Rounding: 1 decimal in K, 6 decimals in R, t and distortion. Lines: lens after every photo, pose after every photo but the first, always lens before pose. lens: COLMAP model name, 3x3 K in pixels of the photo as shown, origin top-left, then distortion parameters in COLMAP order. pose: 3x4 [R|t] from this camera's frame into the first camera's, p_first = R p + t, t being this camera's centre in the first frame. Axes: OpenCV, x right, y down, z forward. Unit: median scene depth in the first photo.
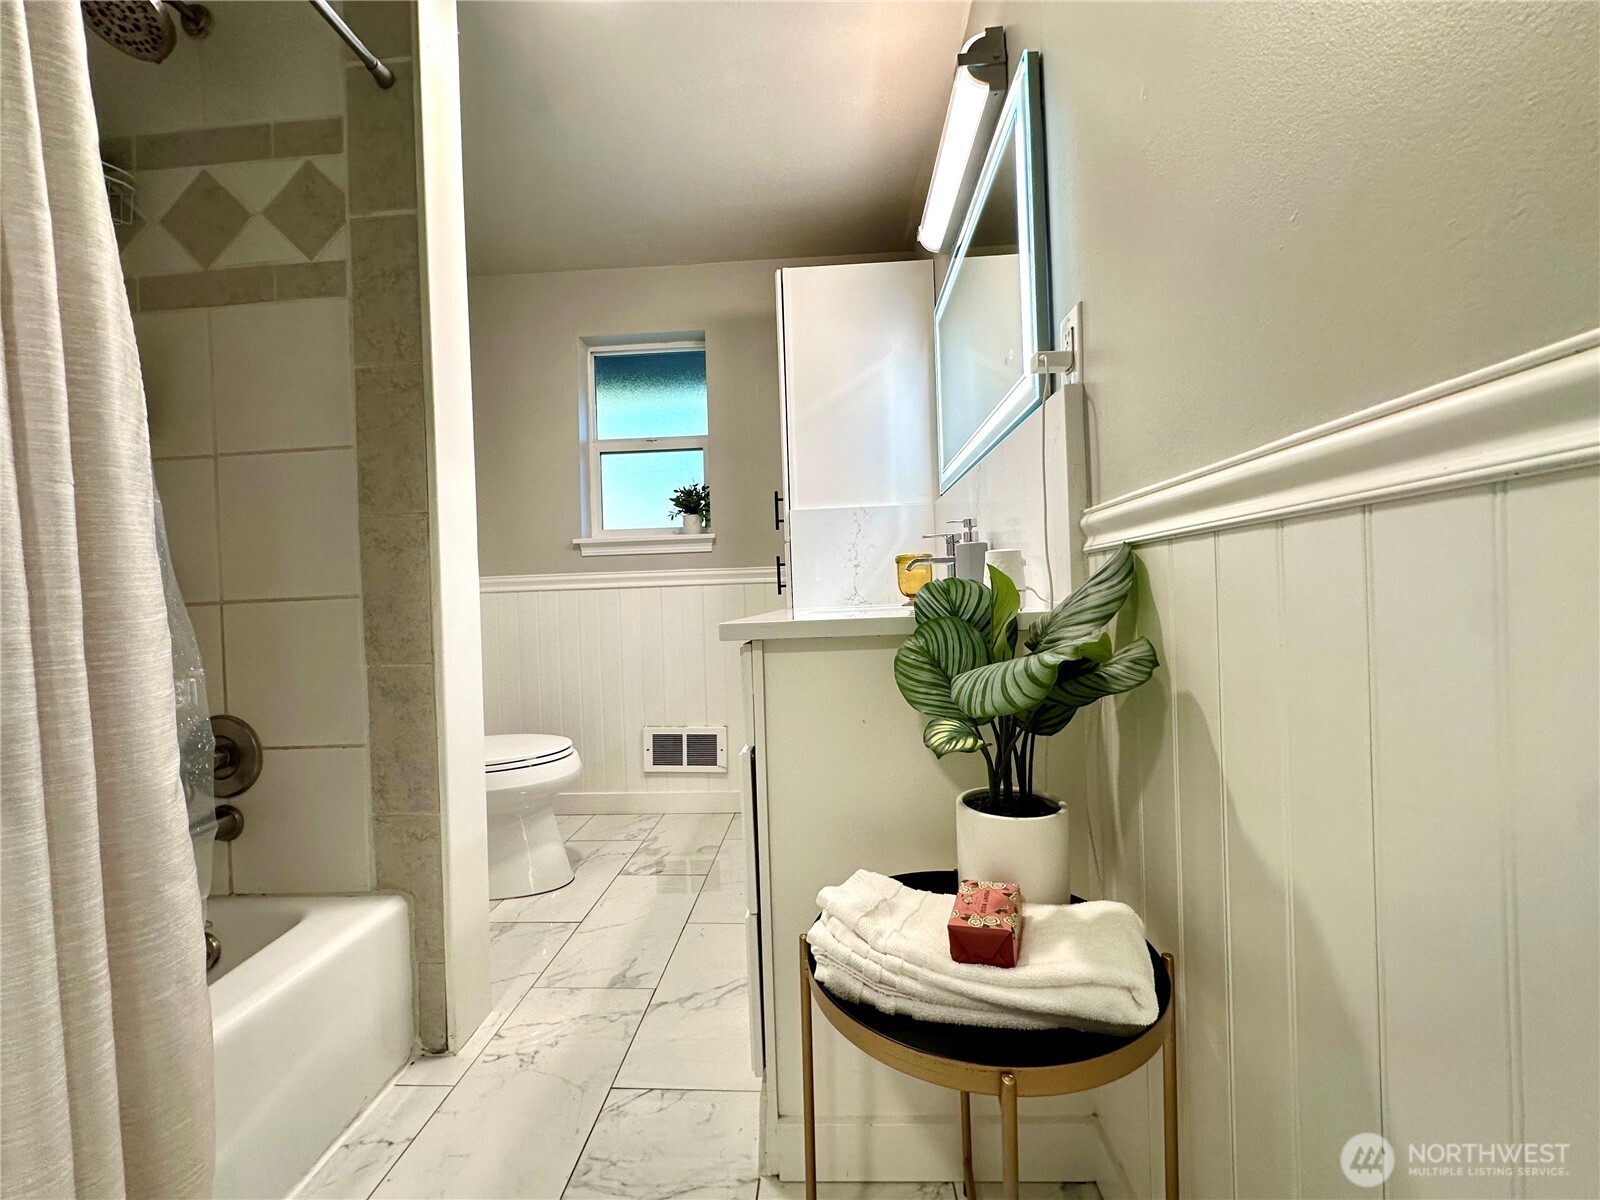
lens RADIAL K [[631.9, 0, 800.0], [0, 631.9, 600.0], [0, 0, 1]] dist [-0.003363, -0.000004]
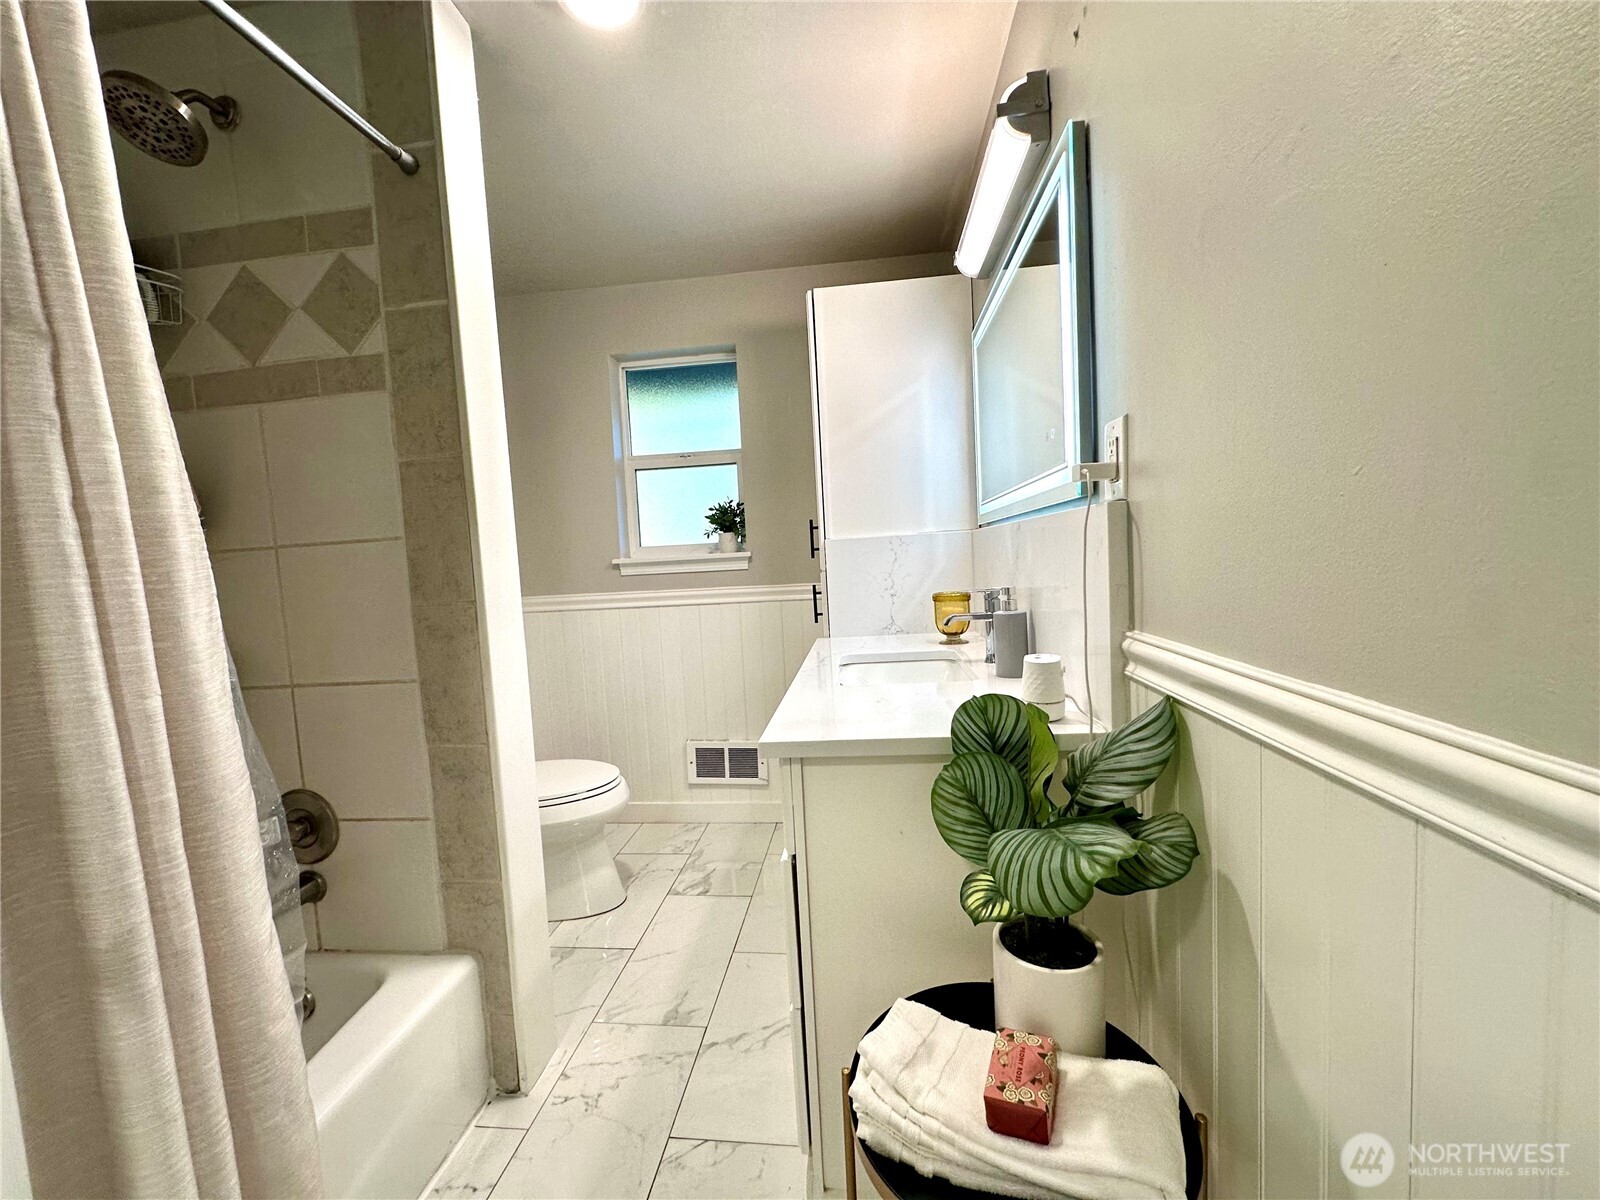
lens RADIAL K [[631.9, 0, 800.0], [0, 631.9, 600.0], [0, 0, 1]] dist [-0.003363, -0.000004]
pose [[0.998170, -0.015383, -0.058489, 0.002062], [0.019362, 0.997492, 0.068085, -0.200253], [0.057295, -0.069093, 0.995964, -0.000449]]
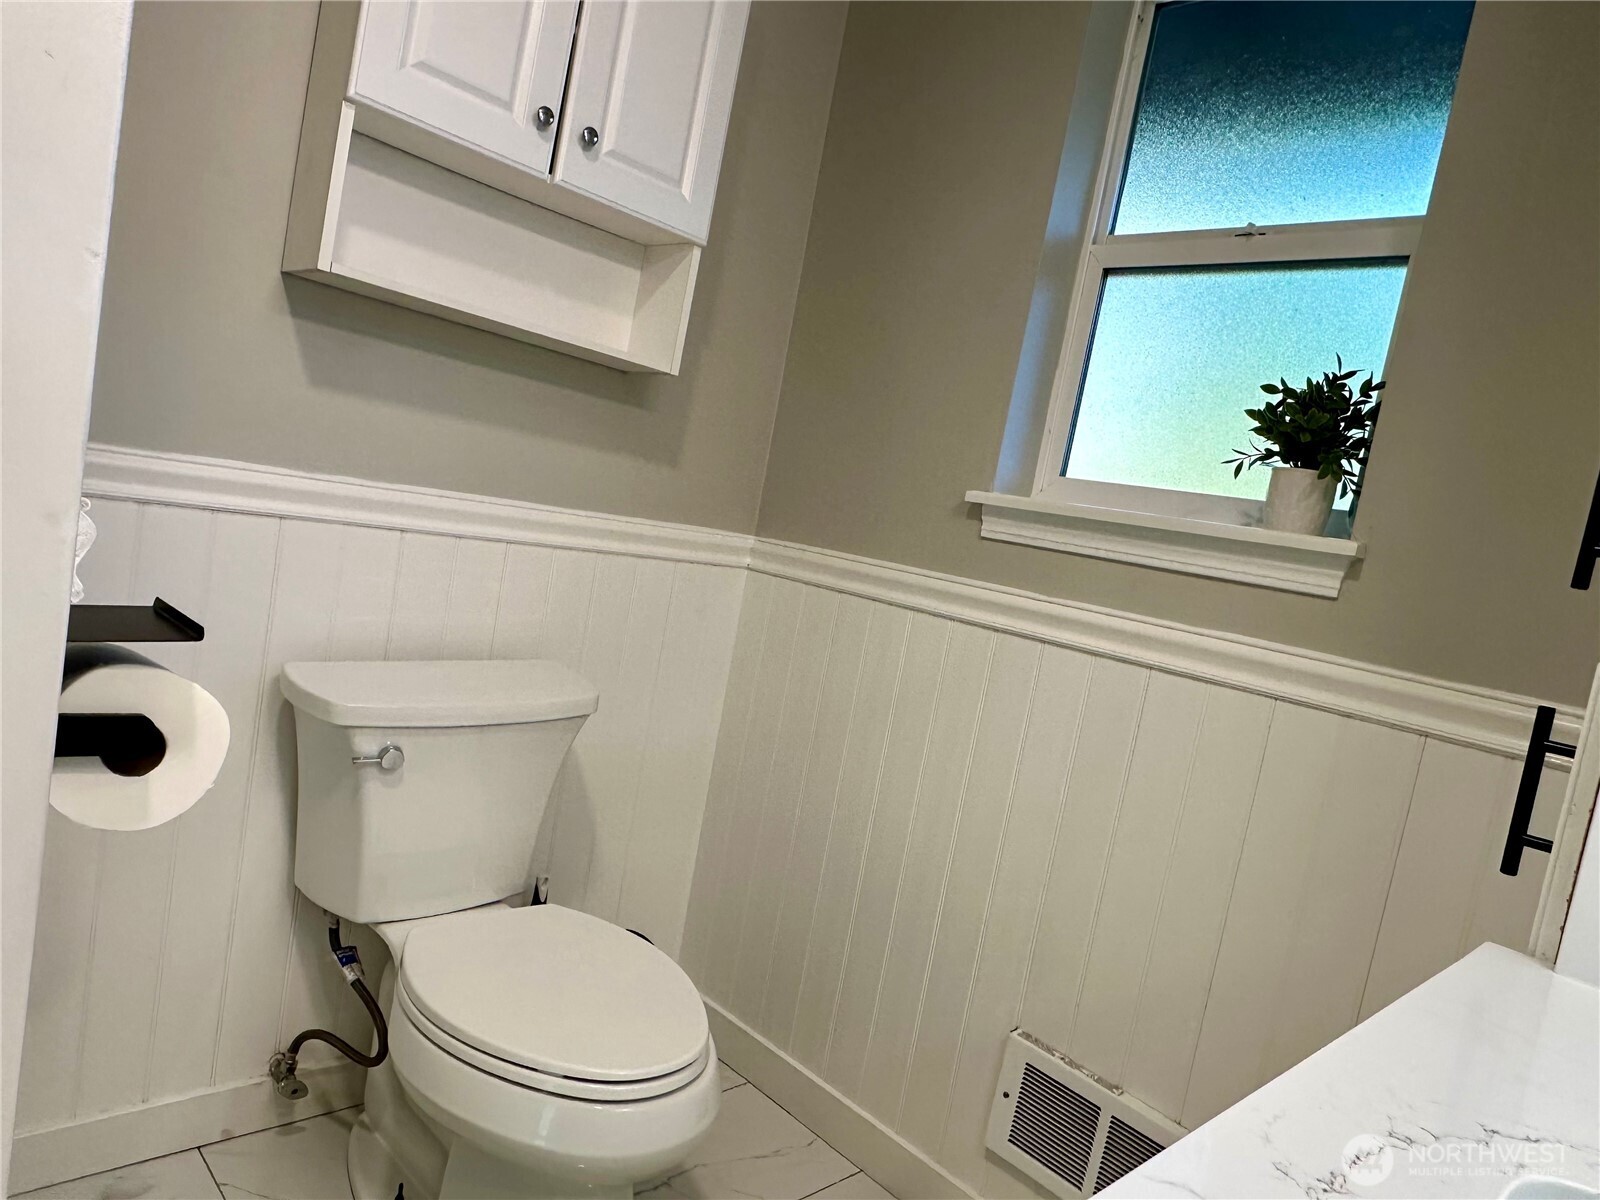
lens RADIAL K [[1056.2, 0, 801.7], [0, 1056.2, 620.0], [0, 0, 1]] dist [-0.000081, -0.000307]
pose [[0.713464, 0.229268, -0.662122, 0.028551], [-0.205339, 0.971880, 0.115264, -0.153270], [0.669930, 0.053722, 0.740478, 0.967442]]
